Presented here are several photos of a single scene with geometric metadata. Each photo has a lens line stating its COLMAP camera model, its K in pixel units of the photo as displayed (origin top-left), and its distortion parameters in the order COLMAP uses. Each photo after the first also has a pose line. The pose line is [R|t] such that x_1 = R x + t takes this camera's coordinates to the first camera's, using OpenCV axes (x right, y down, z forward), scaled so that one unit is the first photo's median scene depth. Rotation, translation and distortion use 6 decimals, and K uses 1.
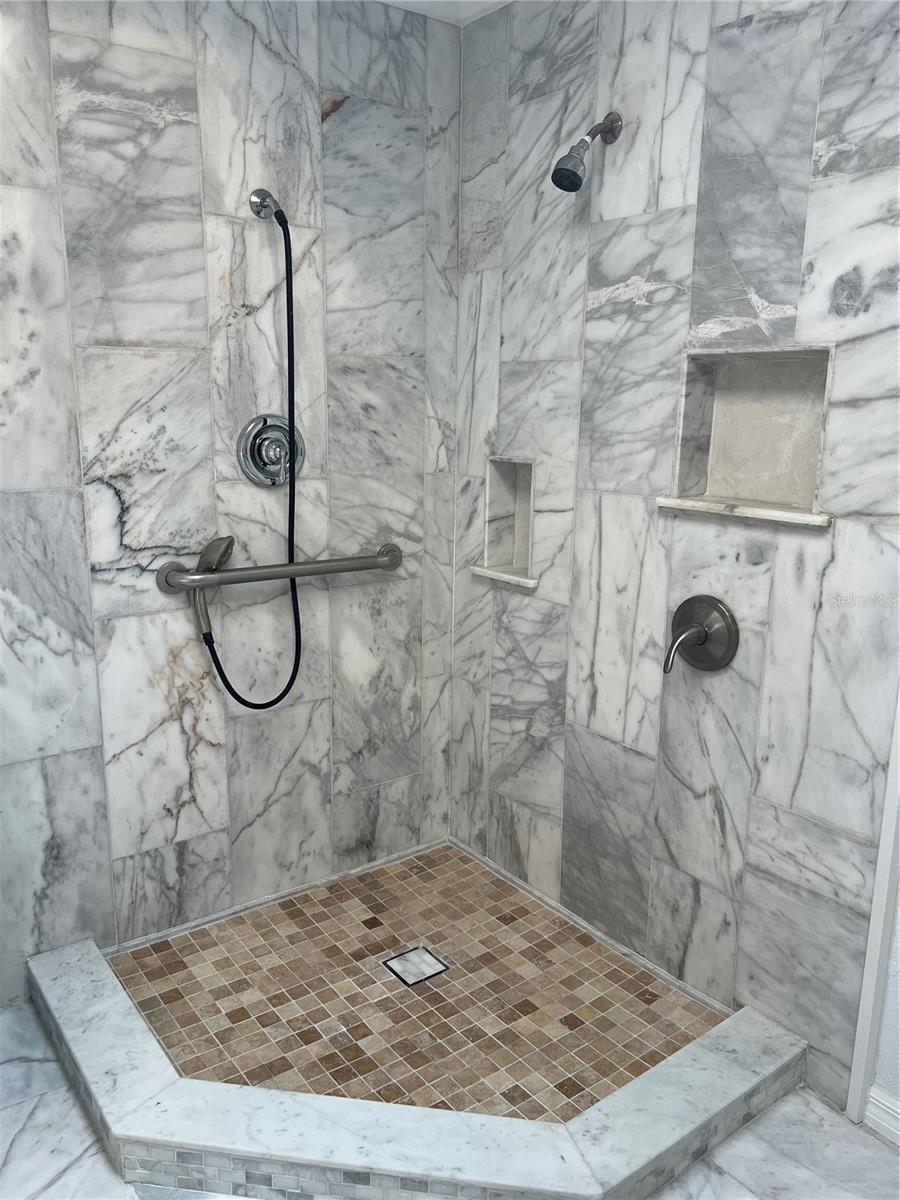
lens RADIAL K [[903.8, 0, 452.7], [0, 903.8, 594.9], [0, 0, 1]] dist [0.040040, -0.047550]
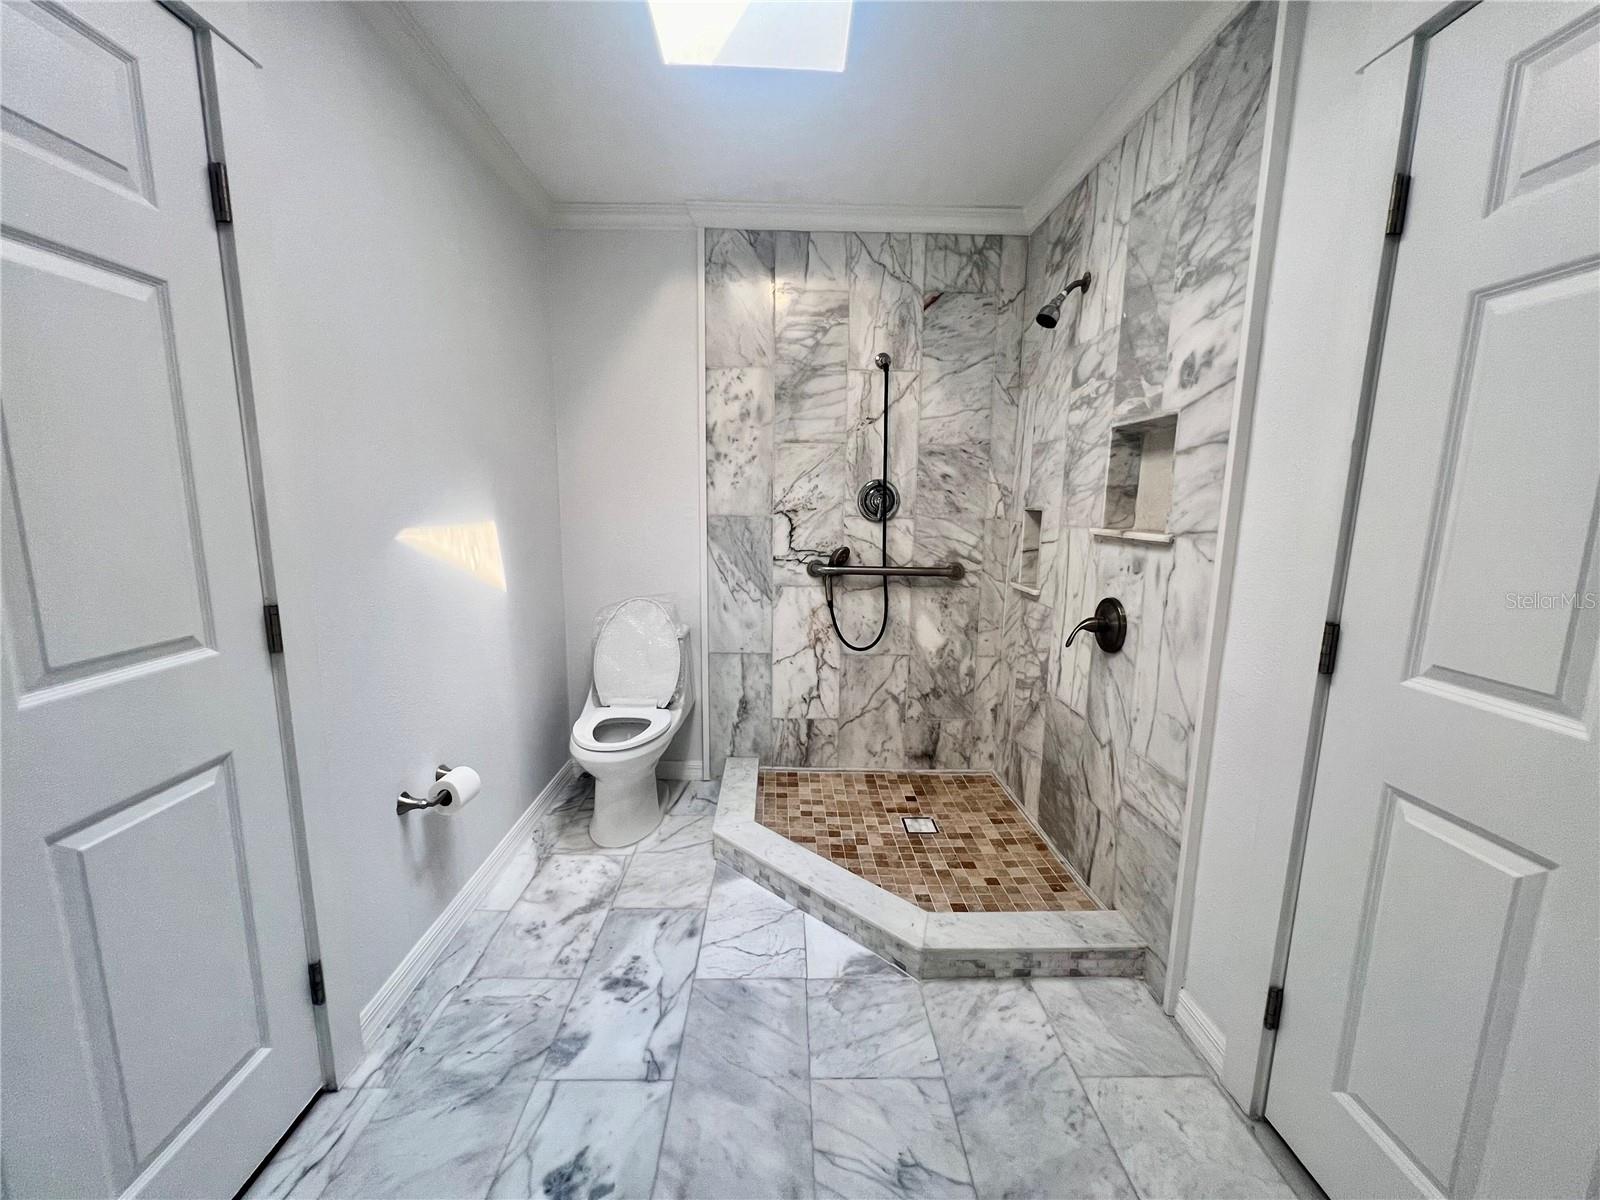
lens RADIAL K [[639.9, 0, 799.9], [0, 639.9, 594.6], [0, 0, 1]] dist [-0.003346, 0.000927]
pose [[0.815626, 0.086156, -0.572129, 0.423735], [-0.128579, 0.991114, -0.034053, 0.085292], [0.564111, 0.101338, 0.819457, -0.064284]]
